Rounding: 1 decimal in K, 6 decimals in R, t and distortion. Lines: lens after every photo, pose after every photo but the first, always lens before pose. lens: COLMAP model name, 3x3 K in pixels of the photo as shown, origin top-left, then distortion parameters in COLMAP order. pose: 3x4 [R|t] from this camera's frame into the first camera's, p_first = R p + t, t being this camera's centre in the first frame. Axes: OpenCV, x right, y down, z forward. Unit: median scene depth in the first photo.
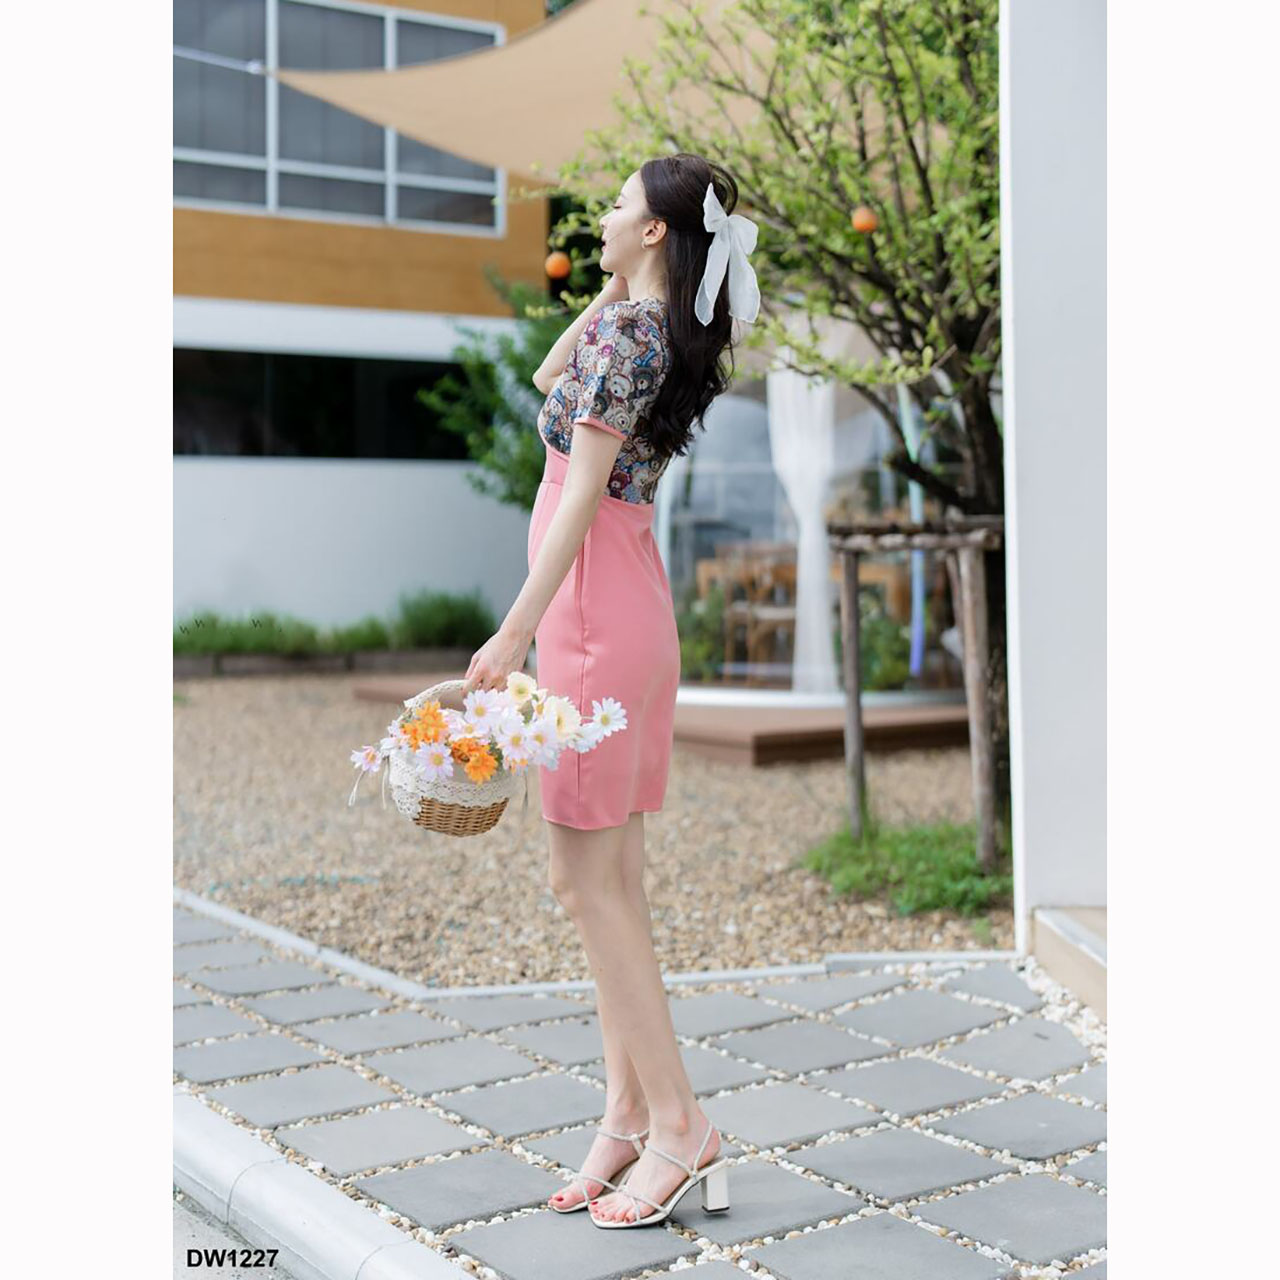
lens RADIAL K [[2009.9, 0, 614.0], [0, 2009.9, 583.1], [0, 0, 1]] dist [0.102617, 0.000000]
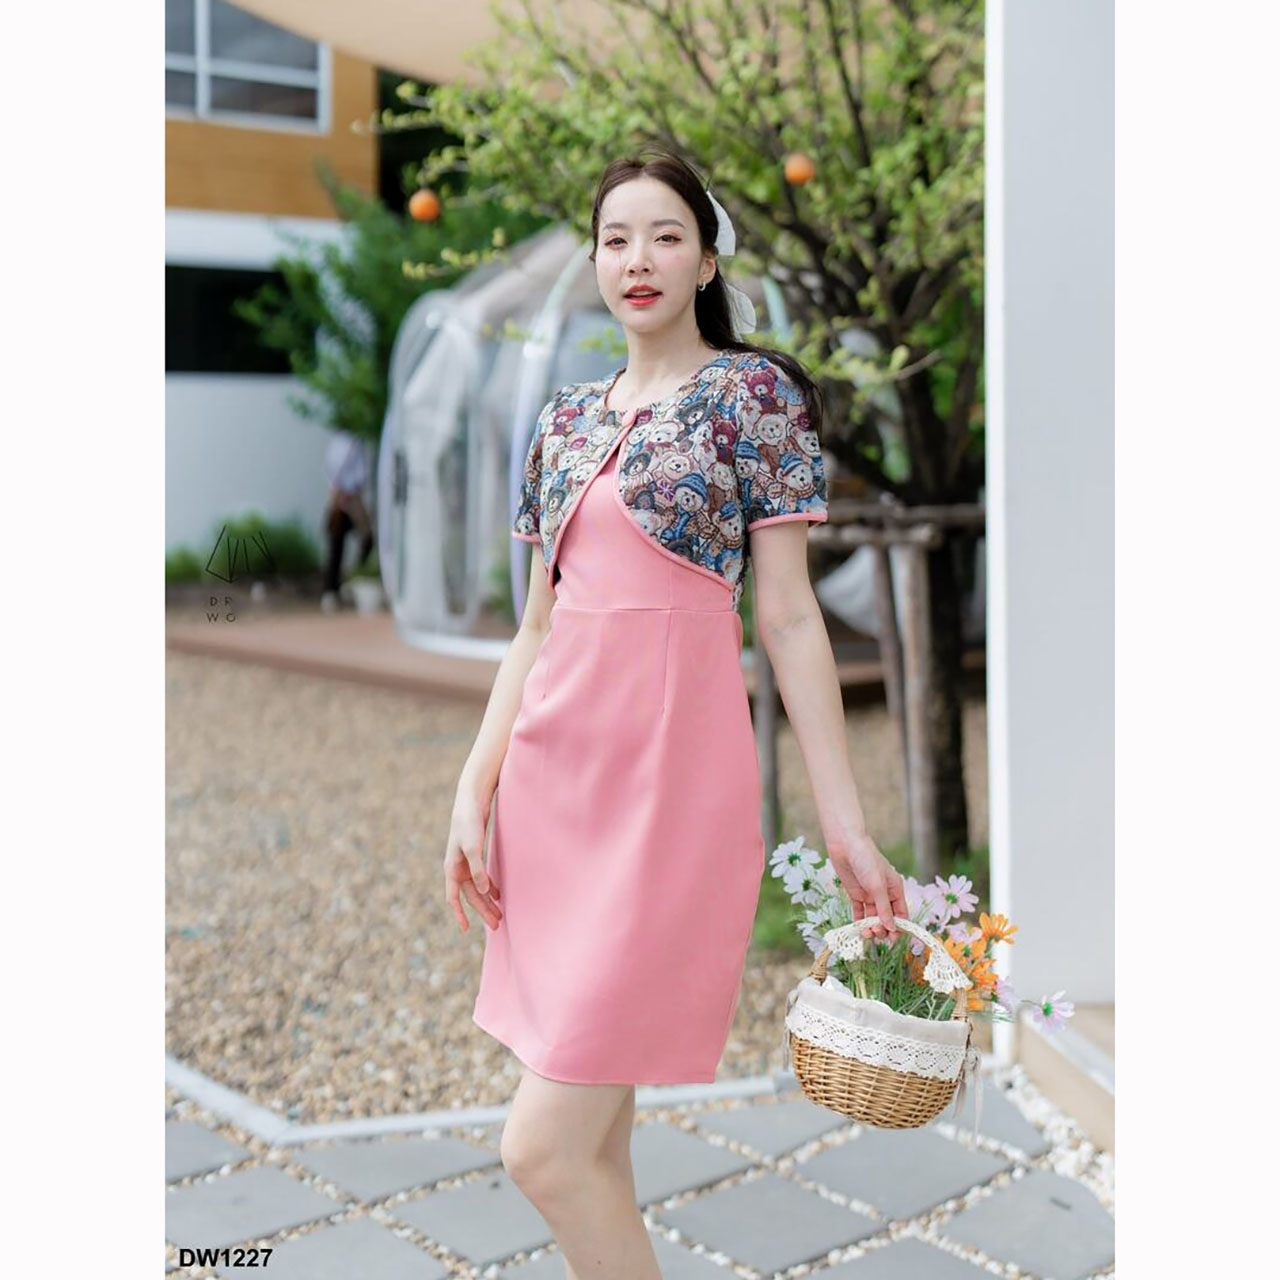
lens RADIAL K [[2009.9, 0, 619.0], [0, 2009.9, 554.5], [0, 0, 1]] dist [0.102617, 0.000000]
pose [[0.995124, -0.002487, 0.098602, -0.037116], [-0.001966, 0.998983, 0.045041, -0.059406], [-0.098614, -0.045016, 0.994107, 0.170766]]
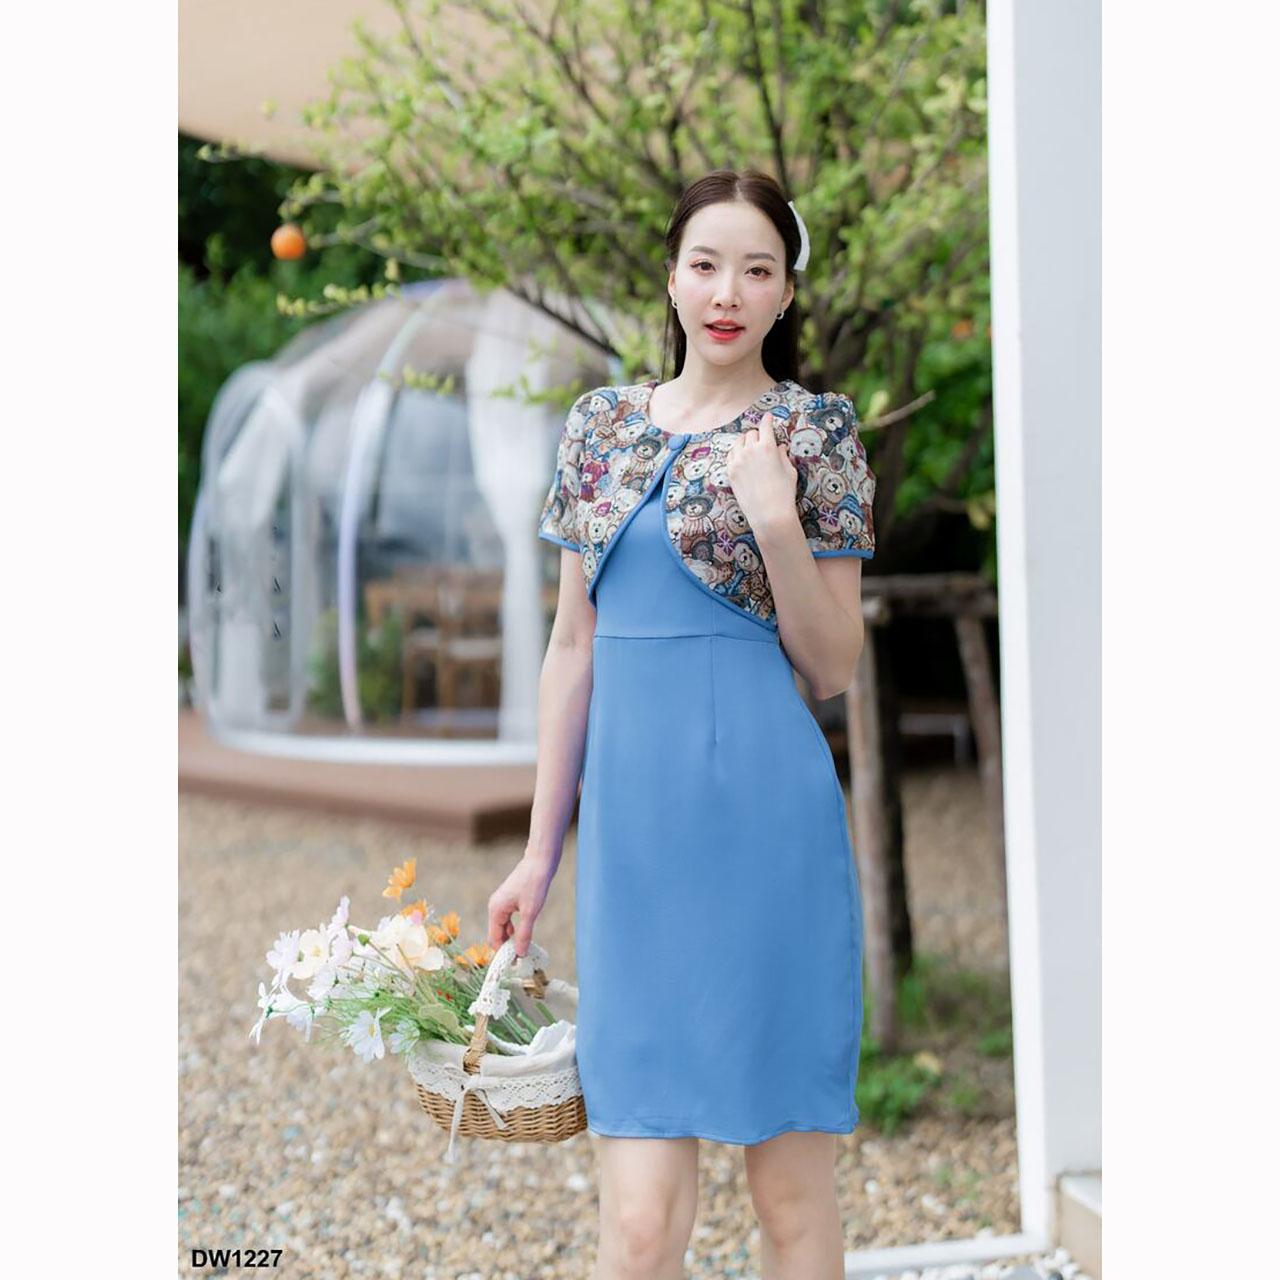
lens RADIAL K [[2009.9, 0, 605.5], [0, 2009.9, 505.0], [0, 0, 1]] dist [0.102617, 0.000000]
pose [[0.978872, -0.005880, 0.204389, -0.079797], [0.011104, 0.999640, -0.024425, -0.050091], [-0.204172, 0.026178, 0.978585, 0.306922]]
